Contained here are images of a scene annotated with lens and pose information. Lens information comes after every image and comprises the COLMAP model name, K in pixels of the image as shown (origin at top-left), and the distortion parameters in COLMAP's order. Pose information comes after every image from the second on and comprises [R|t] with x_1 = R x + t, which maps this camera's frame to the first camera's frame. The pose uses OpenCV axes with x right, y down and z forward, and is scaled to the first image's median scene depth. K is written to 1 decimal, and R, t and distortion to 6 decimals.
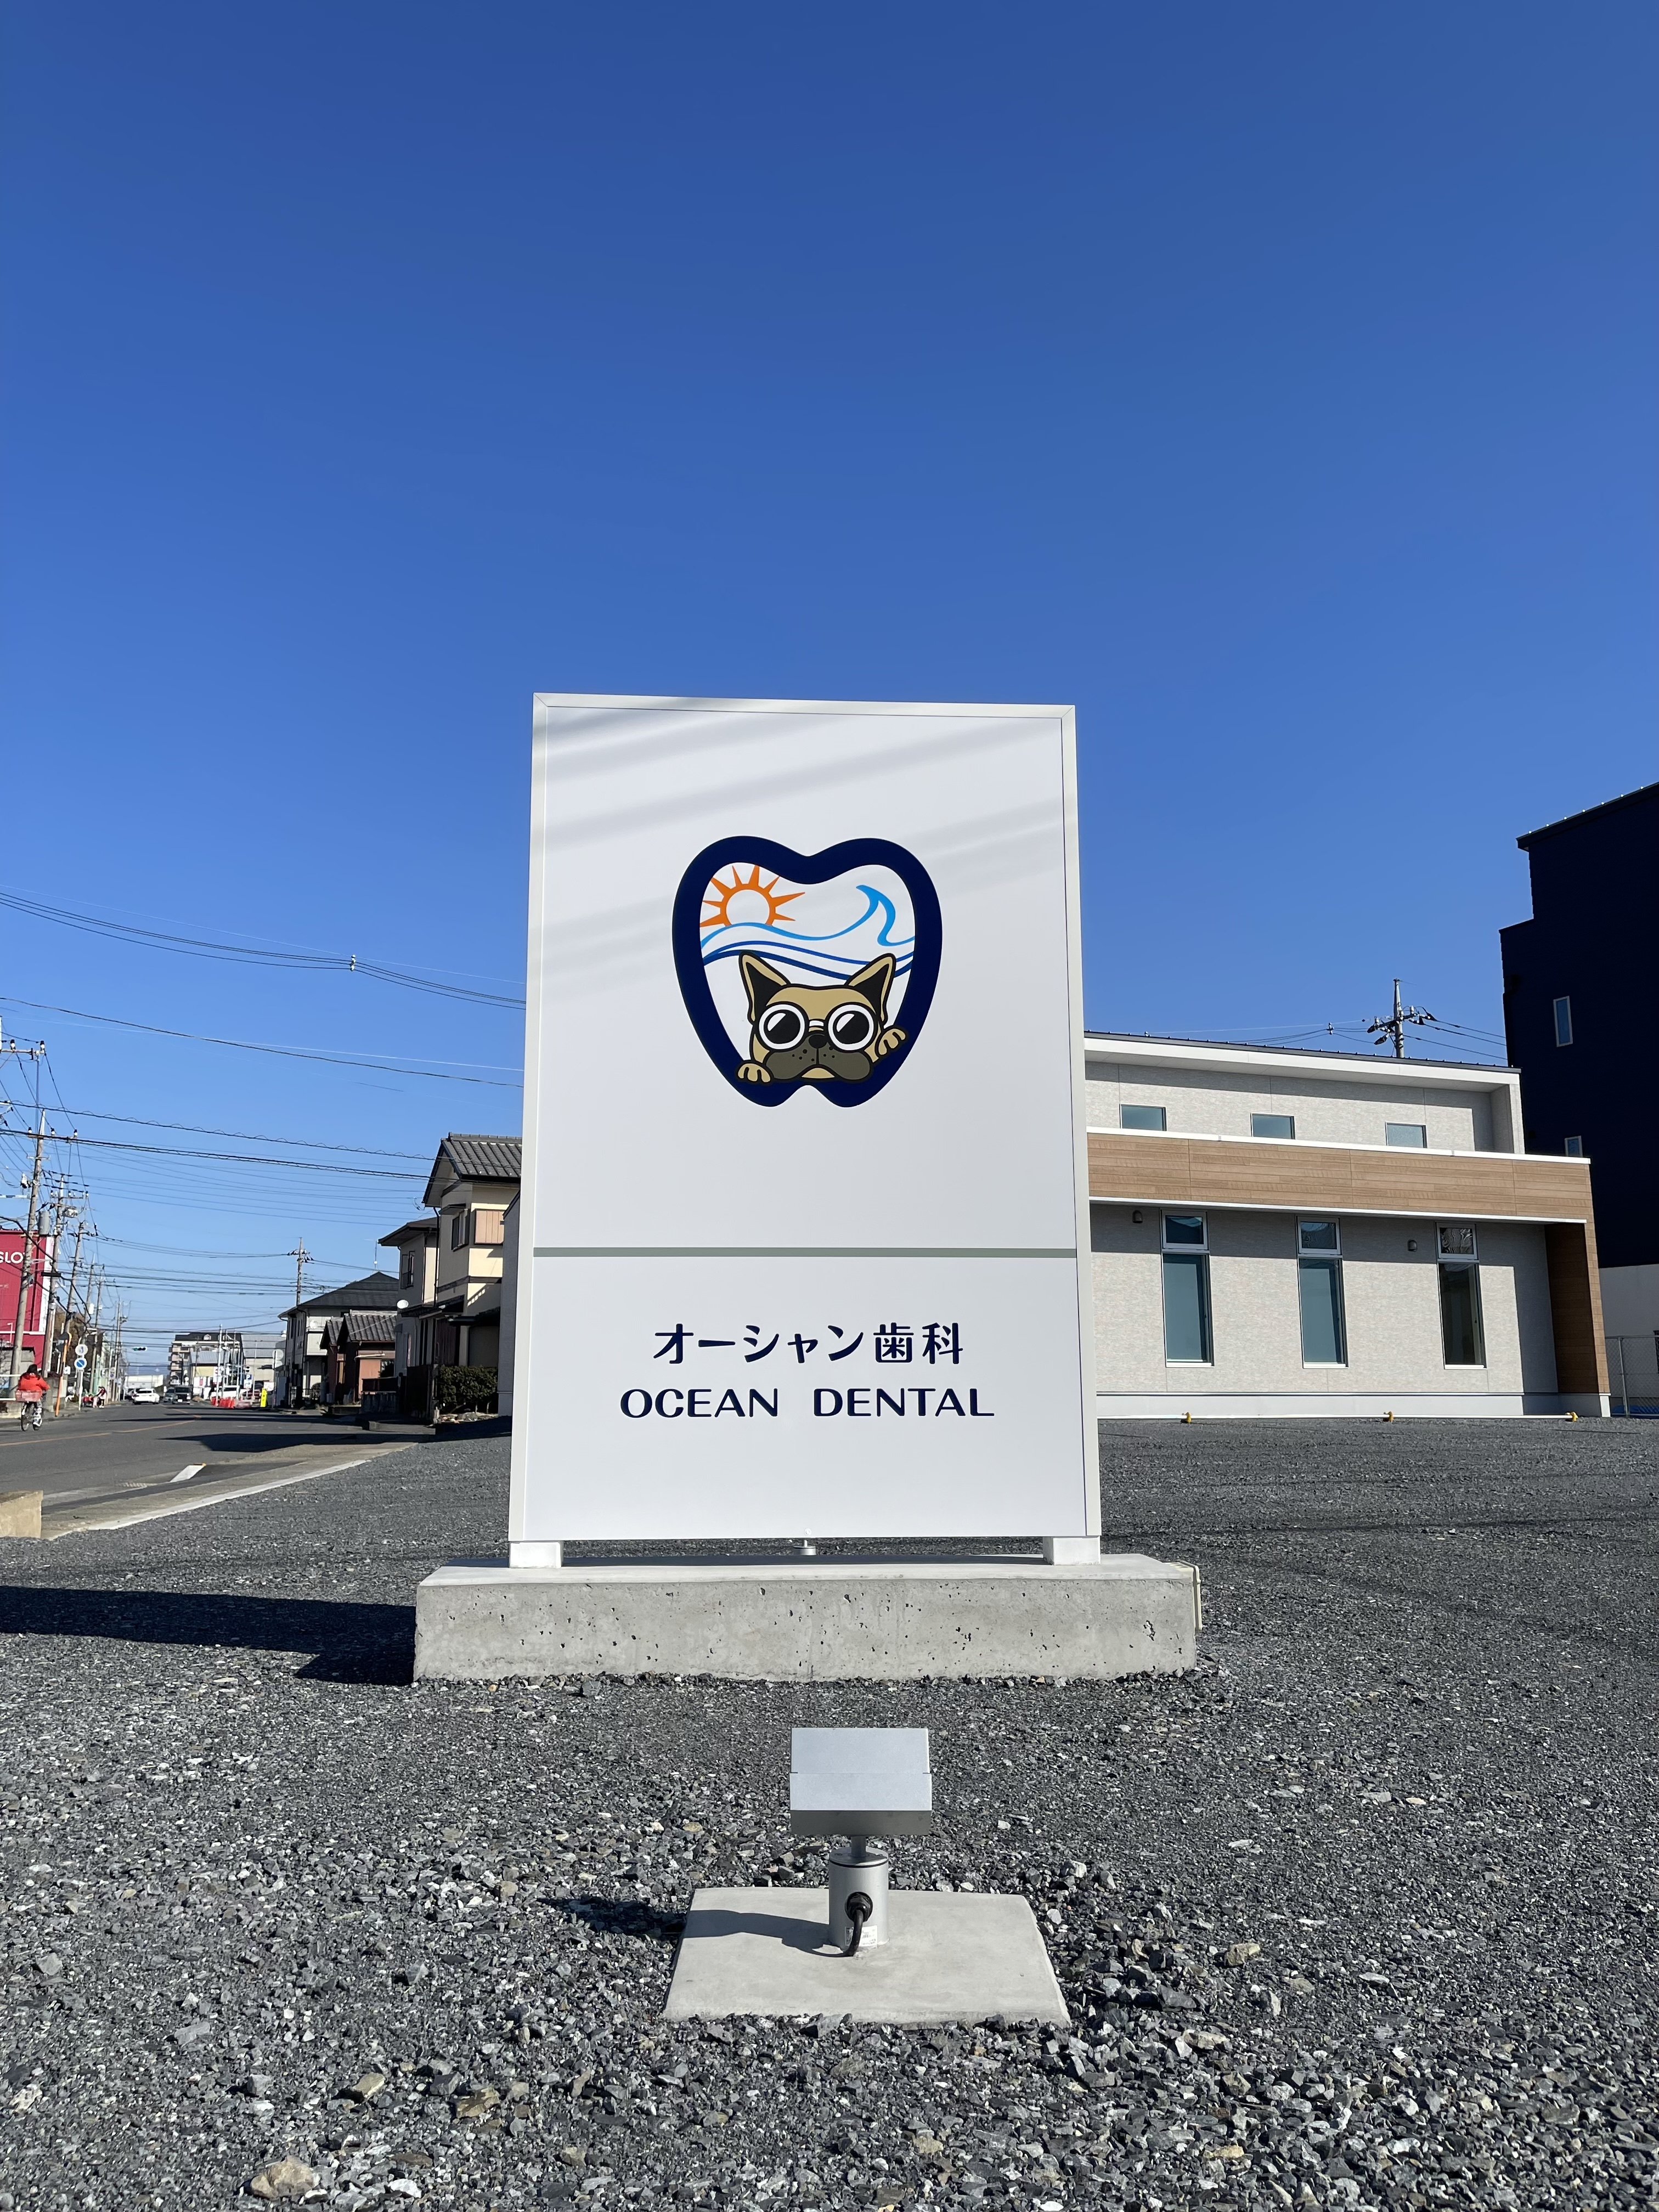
lens RADIAL K [[1658.5, 0, 829.5], [0, 1658.5, 1106.0], [0, 0, 1]] dist [0.048864, -0.077887]
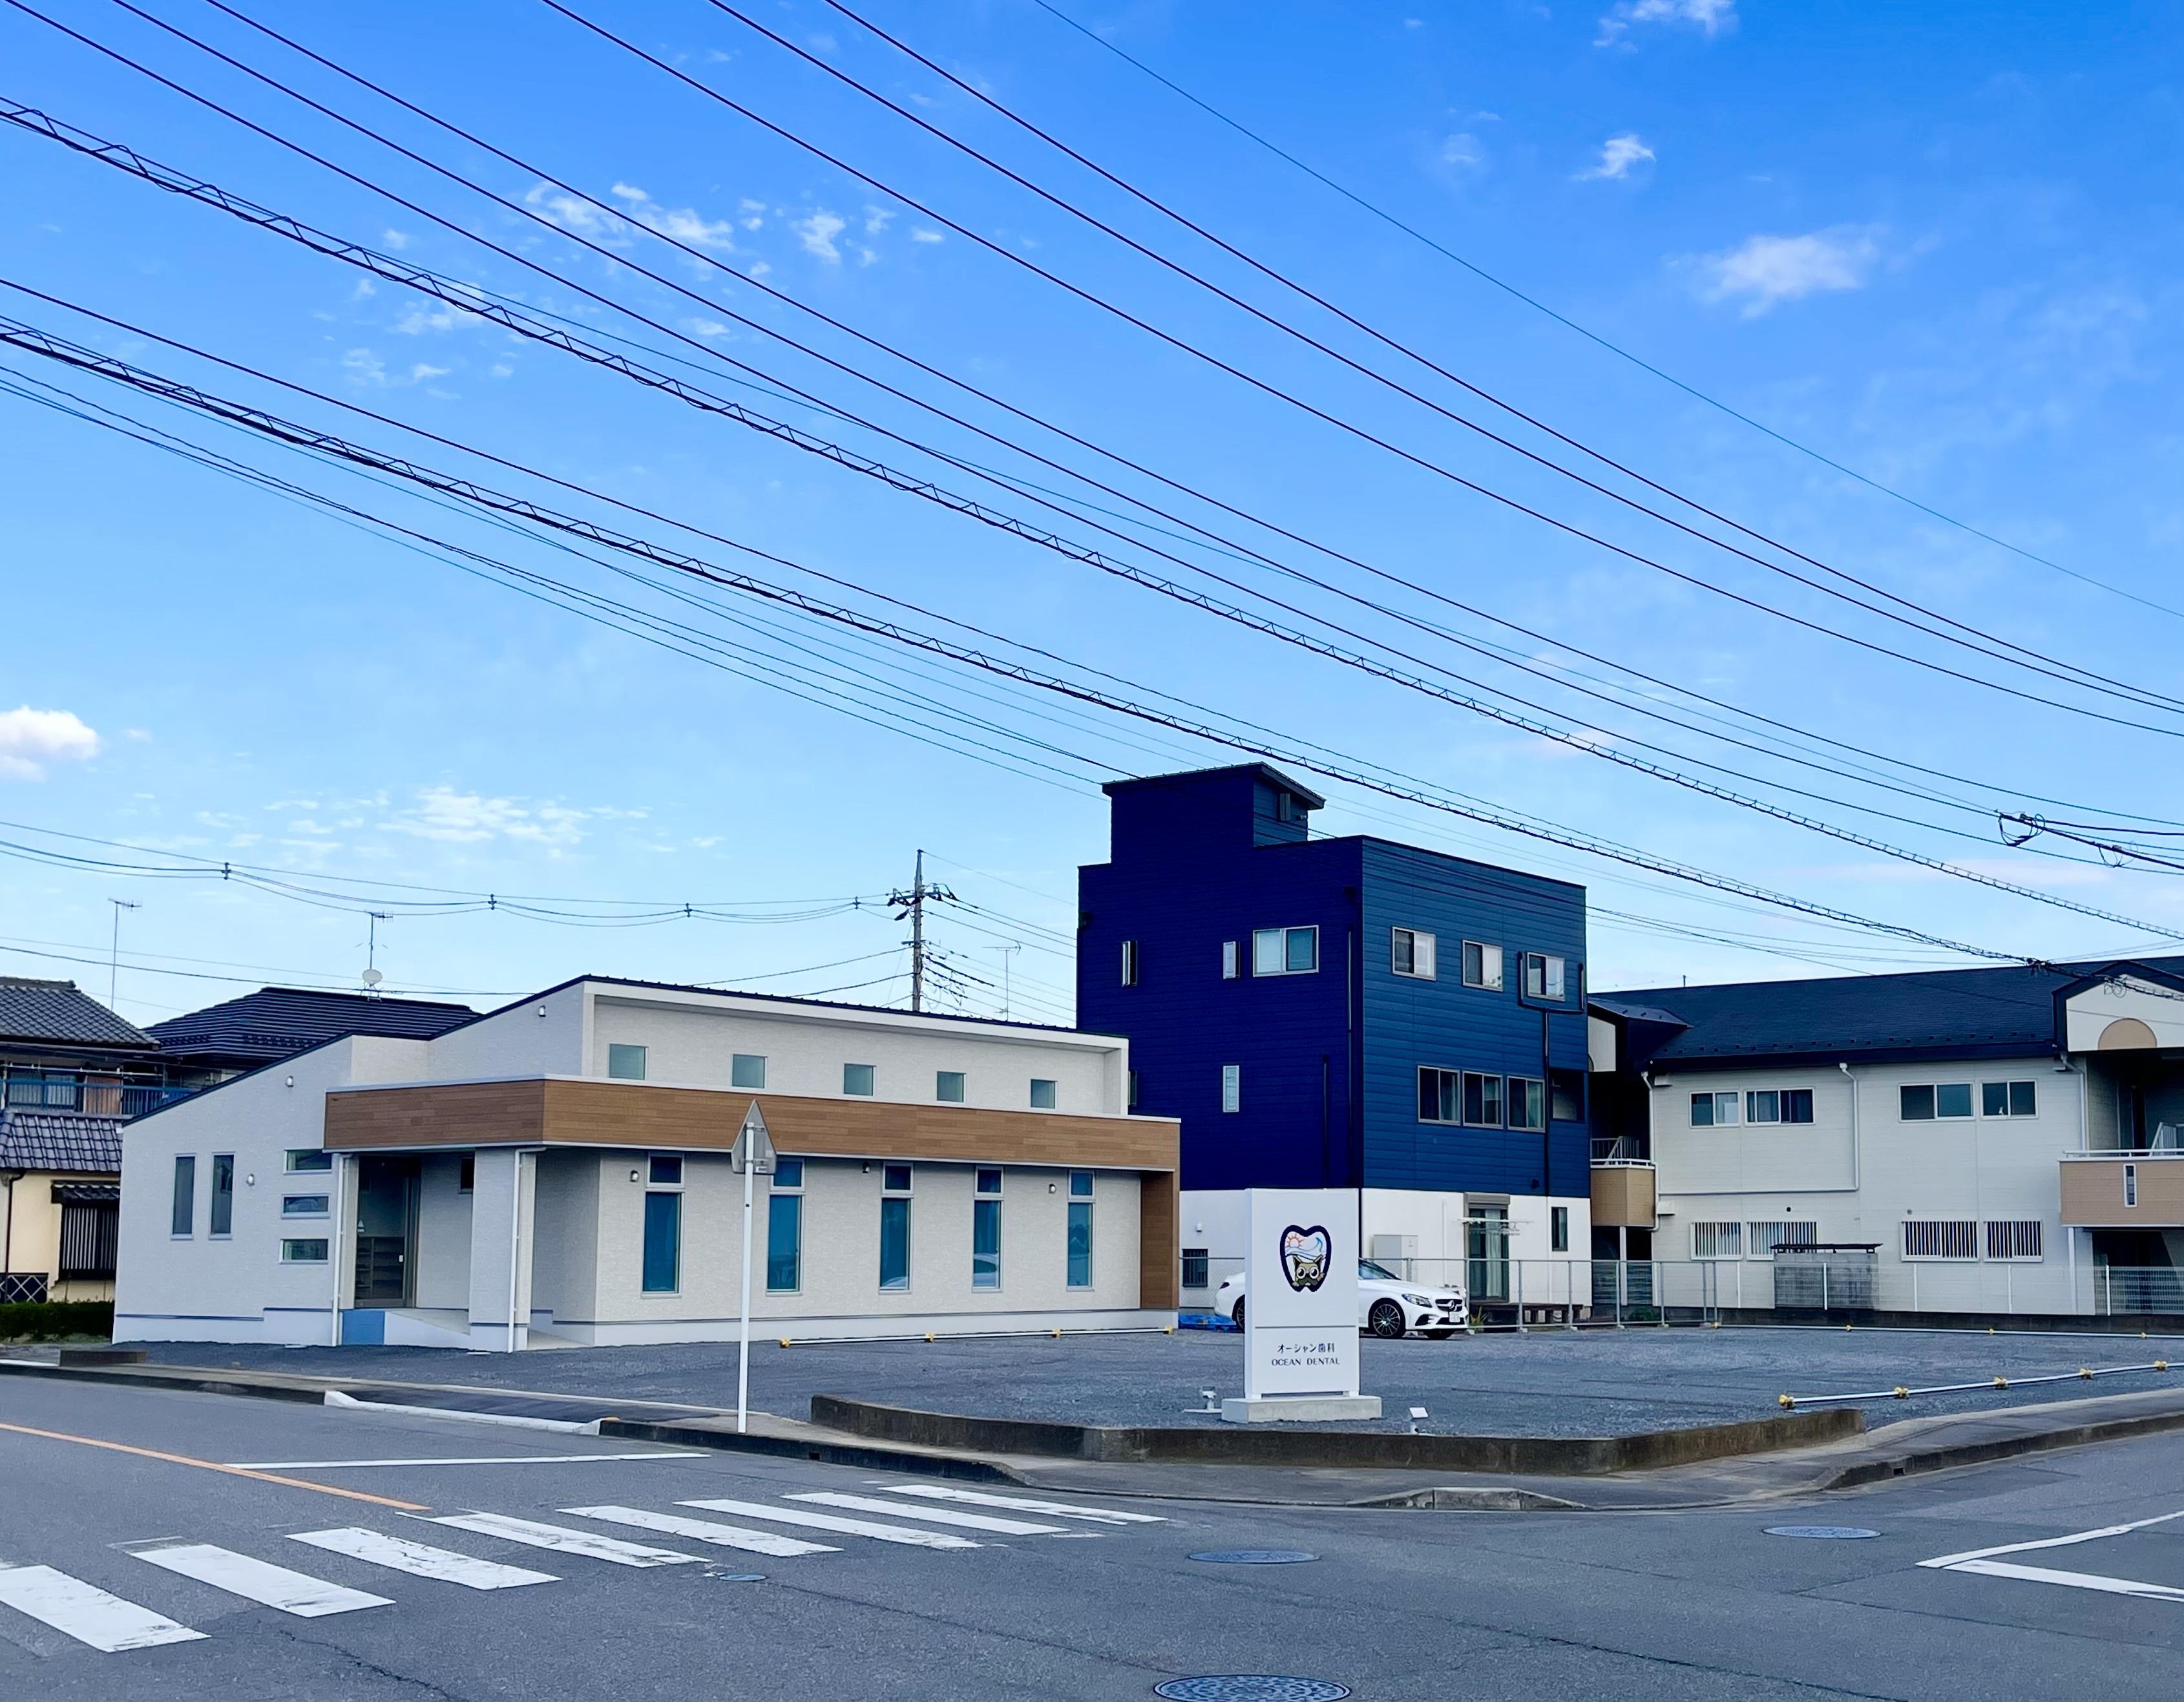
lens RADIAL K [[3025.0, 0, 1092.0], [0, 3025.0, 851.0], [0, 0, 1]] dist [-0.223334, -0.010896]
pose [[0.861445, 0.080642, 0.501408, -4.267433], [-0.103117, 0.994520, 0.017211, -1.153395], [-0.497272, -0.066530, 0.865040, -5.100293]]
